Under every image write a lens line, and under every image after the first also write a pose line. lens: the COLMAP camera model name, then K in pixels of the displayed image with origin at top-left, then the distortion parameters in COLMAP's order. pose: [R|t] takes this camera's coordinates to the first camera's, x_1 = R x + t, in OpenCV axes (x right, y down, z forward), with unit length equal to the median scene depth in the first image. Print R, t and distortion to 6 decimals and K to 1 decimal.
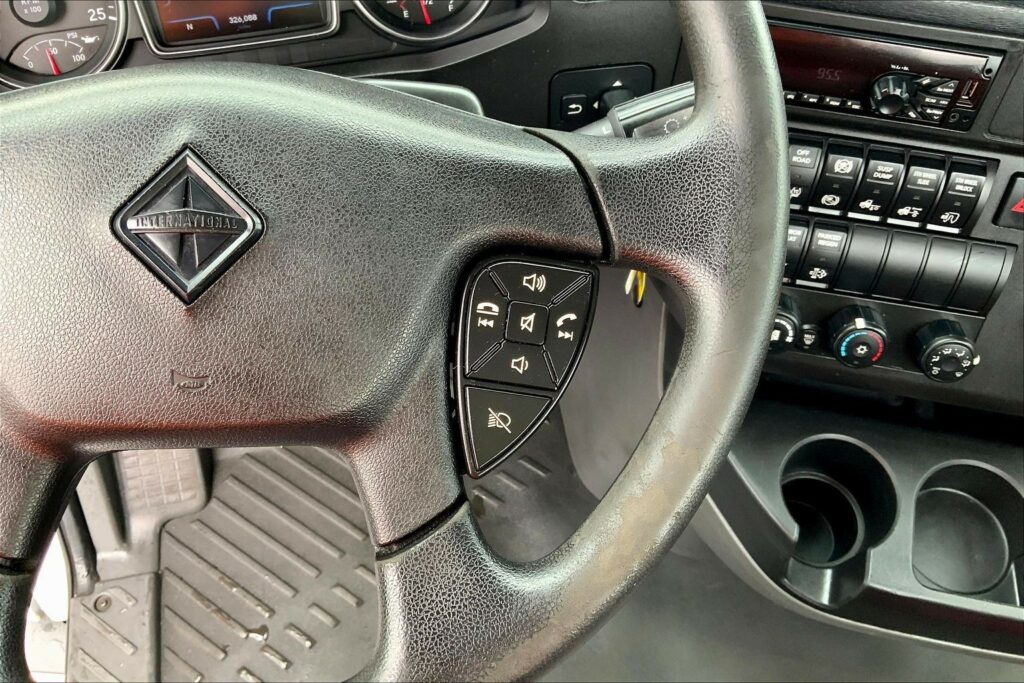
lens RADIAL K [[846.2, 0, 510.7], [0, 846.2, 342.9], [0, 0, 1]] dist [0.098887, -0.190315]
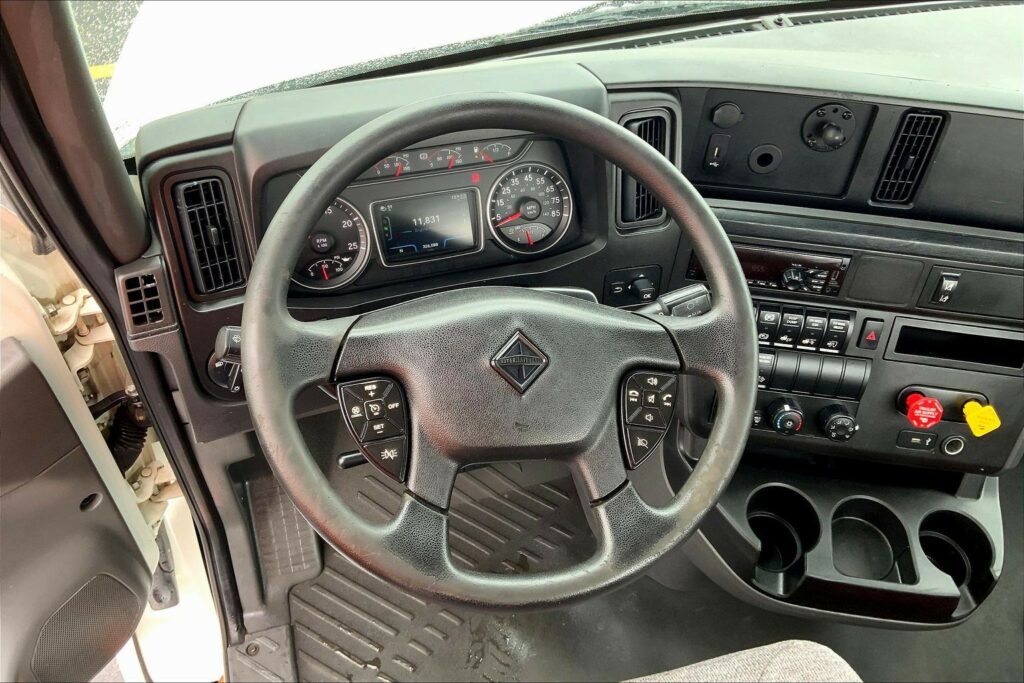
lens RADIAL K [[846.2, 0, 507.5], [0, 846.2, 344.8], [0, 0, 1]] dist [0.098887, -0.190315]
pose [[0.995411, -0.031580, 0.090332, -0.322168], [0.044557, 0.988359, -0.145470, 0.083569], [-0.084687, 0.148828, 0.985230, -0.702298]]
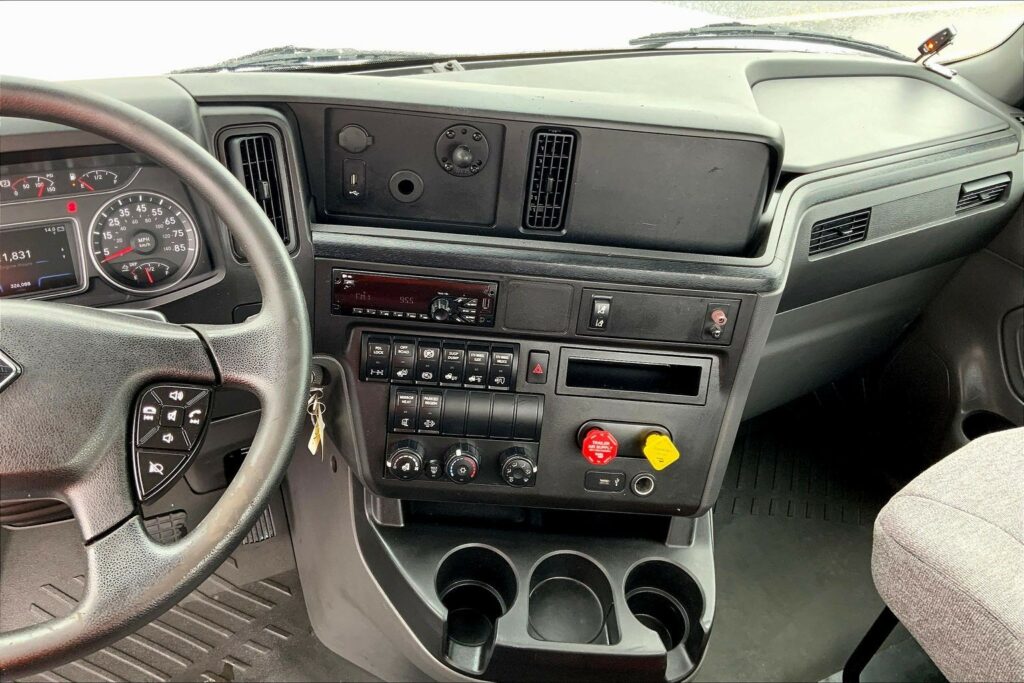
lens RADIAL K [[846.2, 0, 511.8], [0, 846.2, 339.1], [0, 0, 1]] dist [0.098887, -0.190315]
pose [[0.973411, -0.059161, 0.221295, 0.198119], [0.122756, 0.950365, -0.285897, 0.259821], [-0.193397, 0.305460, 0.932358, -0.567048]]
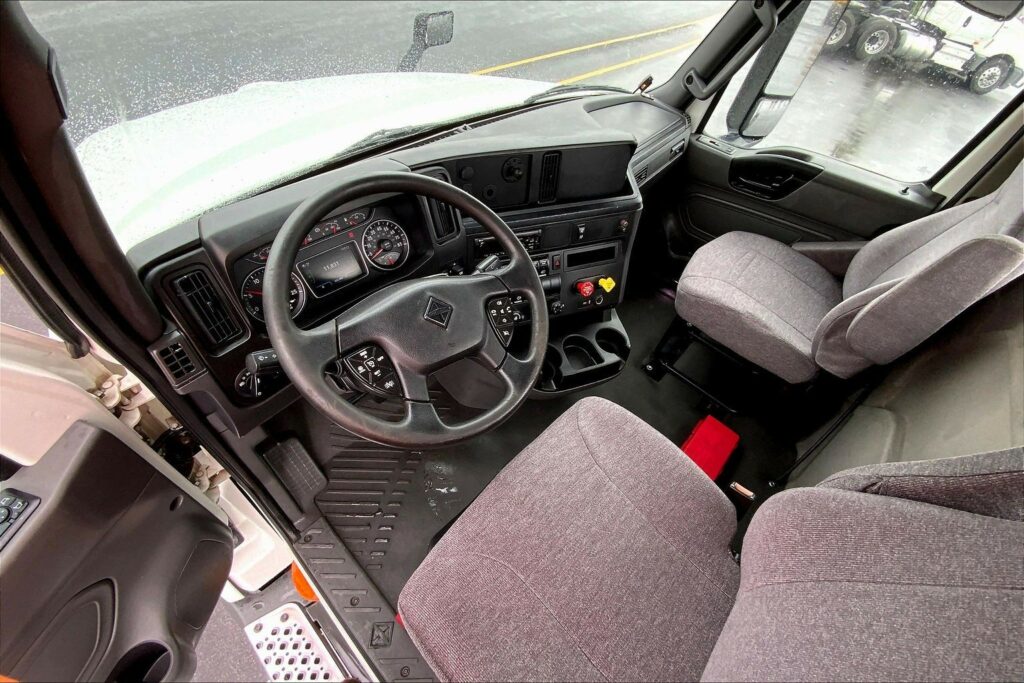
lens RADIAL K [[413.1, 0, 511.2], [0, 413.1, 345.5], [0, 0, 1]] dist [-0.001305, -0.001385]
pose [[0.816477, -0.373693, 0.440135, -0.554545], [0.413546, 0.910464, 0.005870, 0.085052], [-0.402921, 0.177223, 0.897912, -0.543873]]
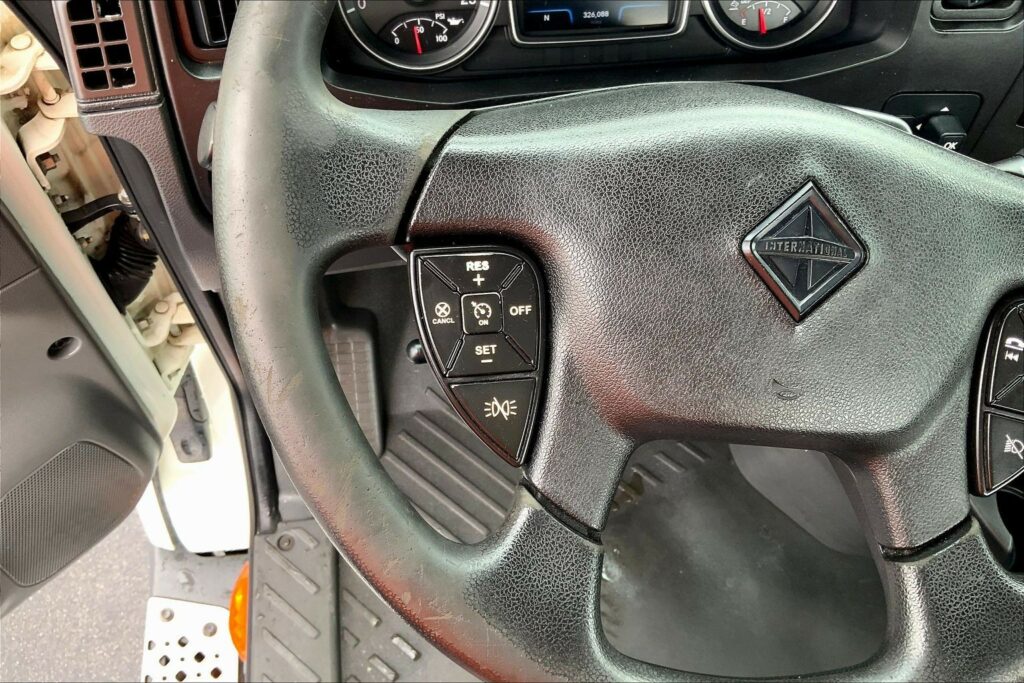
lens RADIAL K [[846.2, 0, 510.0], [0, 846.2, 345.2], [0, 0, 1]] dist [0.098887, -0.190315]
pose [[0.995684, 0.092793, -0.001575, -0.382049], [-0.092625, 0.994657, 0.045577, -0.016300], [0.005796, -0.045235, 0.998960, -0.057724]]
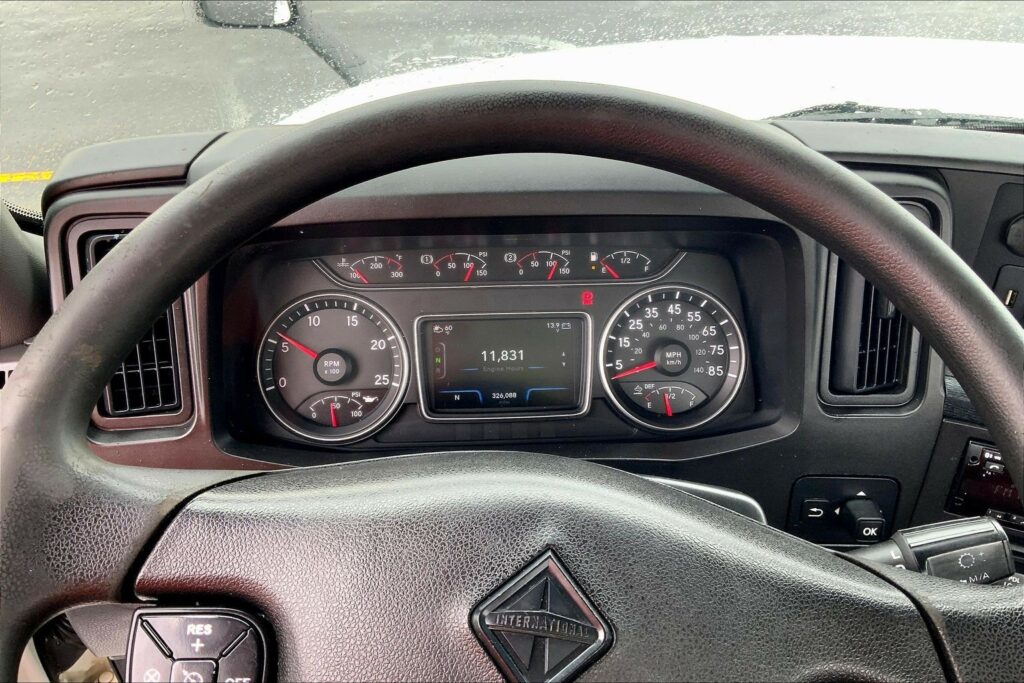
lens RADIAL K [[846.2, 0, 511.1], [0, 846.2, 335.1], [0, 0, 1]] dist [0.098887, -0.190315]
pose [[0.985056, 0.090844, -0.146329, -0.152335], [-0.141027, 0.913142, -0.382470, -0.032141], [0.098874, 0.397391, 0.912307, -0.030148]]
